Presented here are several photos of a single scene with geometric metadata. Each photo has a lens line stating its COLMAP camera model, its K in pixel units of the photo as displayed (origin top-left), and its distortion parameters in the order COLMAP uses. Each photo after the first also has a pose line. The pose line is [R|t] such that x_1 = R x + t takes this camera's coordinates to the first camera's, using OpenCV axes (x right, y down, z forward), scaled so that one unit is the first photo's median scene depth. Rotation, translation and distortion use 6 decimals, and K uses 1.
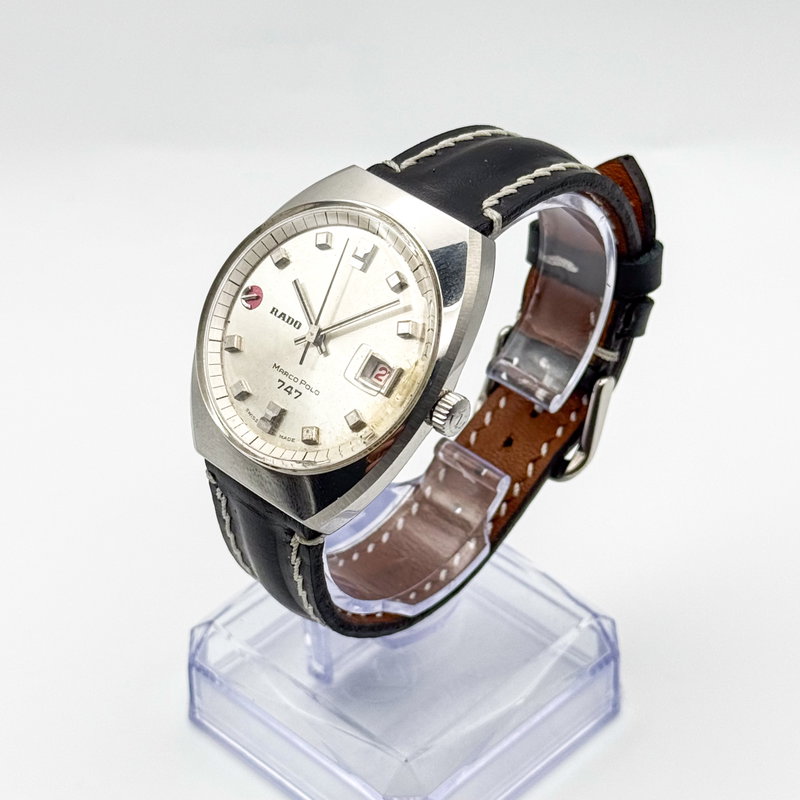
lens RADIAL K [[2228.6, 0, 405.6], [0, 2228.6, 398.7], [0, 0, 1]] dist [0.080741, 0.000000]
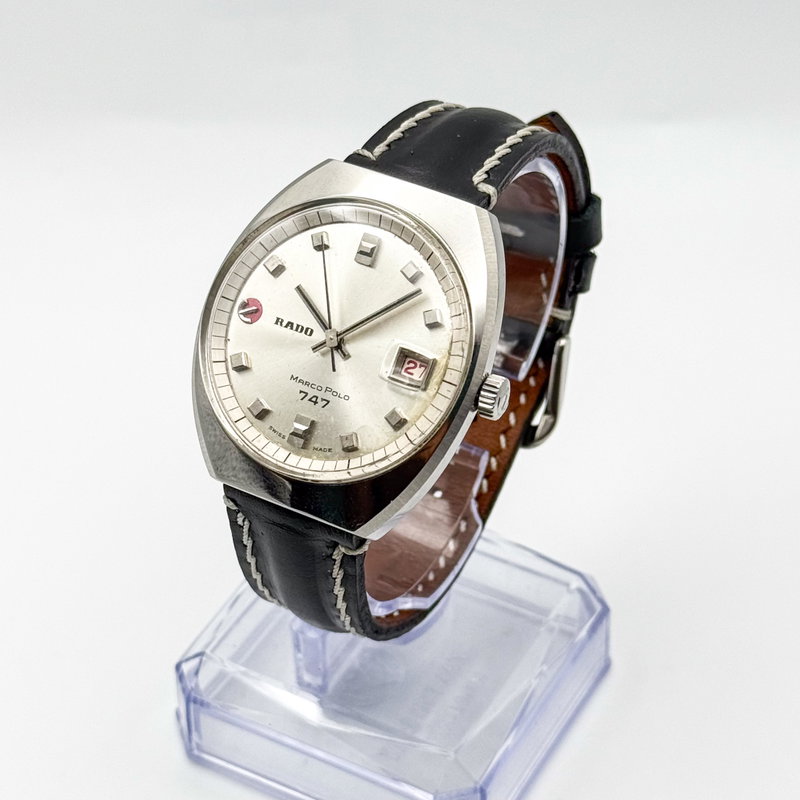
lens RADIAL K [[2228.6, 0, 392.9], [0, 2228.6, 404.6], [0, 0, 1]] dist [0.080741, 0.000000]
pose [[0.966479, -0.161696, 0.199432, -0.204273], [0.157989, 0.986839, 0.034469, -0.028617], [-0.202380, -0.001806, 0.979305, 0.048516]]
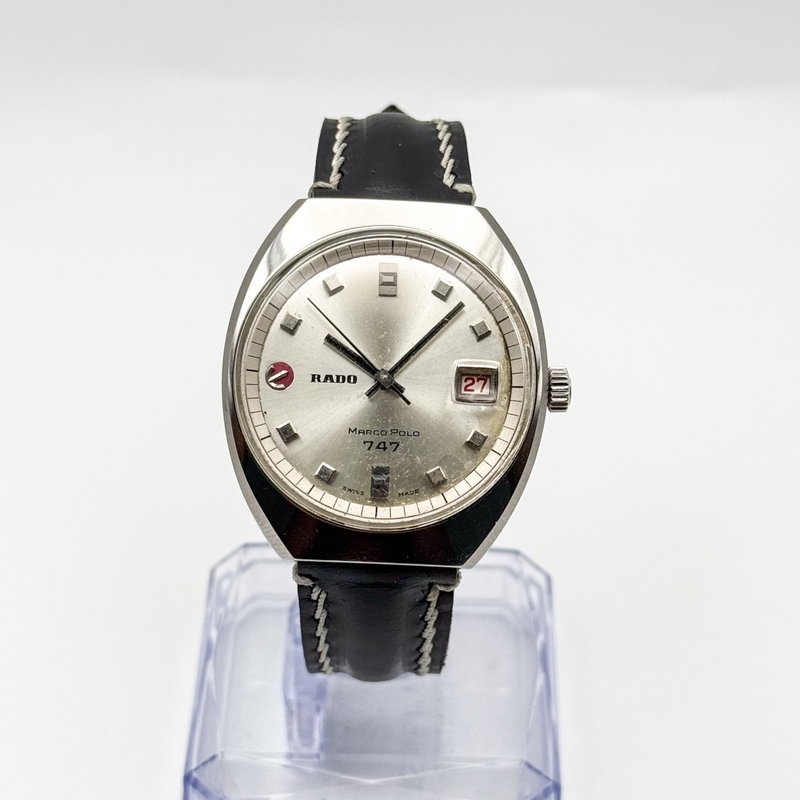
lens RADIAL K [[2228.6, 0, 401.2], [0, 2228.6, 399.4], [0, 0, 1]] dist [0.080741, 0.000000]
pose [[0.736134, -0.416442, 0.533557, -0.507702], [0.400484, 0.903500, 0.152646, -0.152048], [-0.545637, 0.101313, 0.831875, 0.225449]]
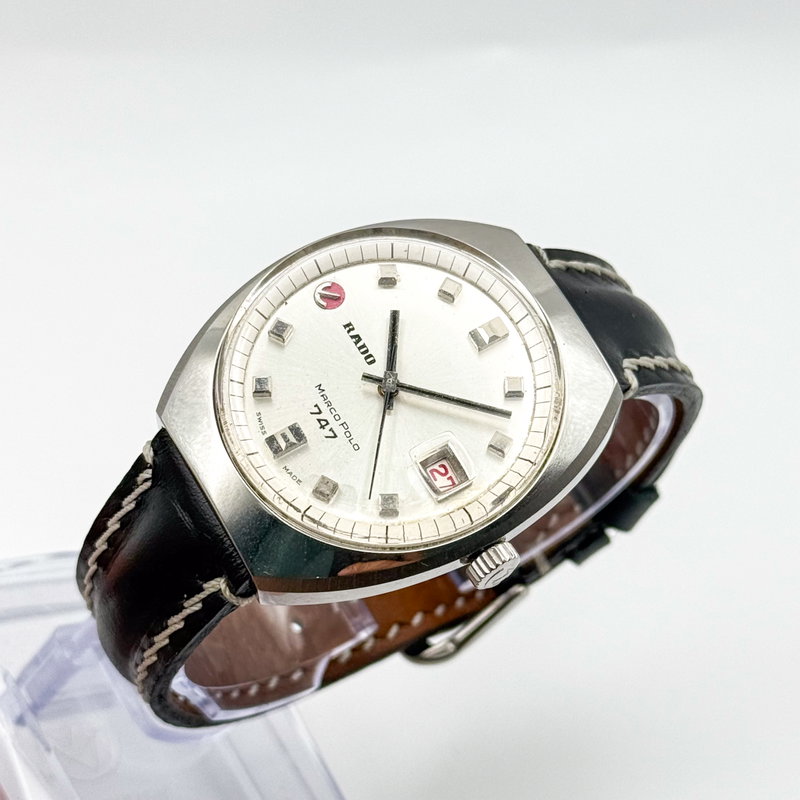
lens RADIAL K [[2228.6, 0, 401.6], [0, 2228.6, 400.9], [0, 0, 1]] dist [0.080741, 0.000000]
pose [[0.784505, 0.547892, 0.290458, -0.255049], [-0.532395, 0.835244, -0.137565, 0.080356], [-0.317974, -0.046718, 0.946948, 0.234918]]
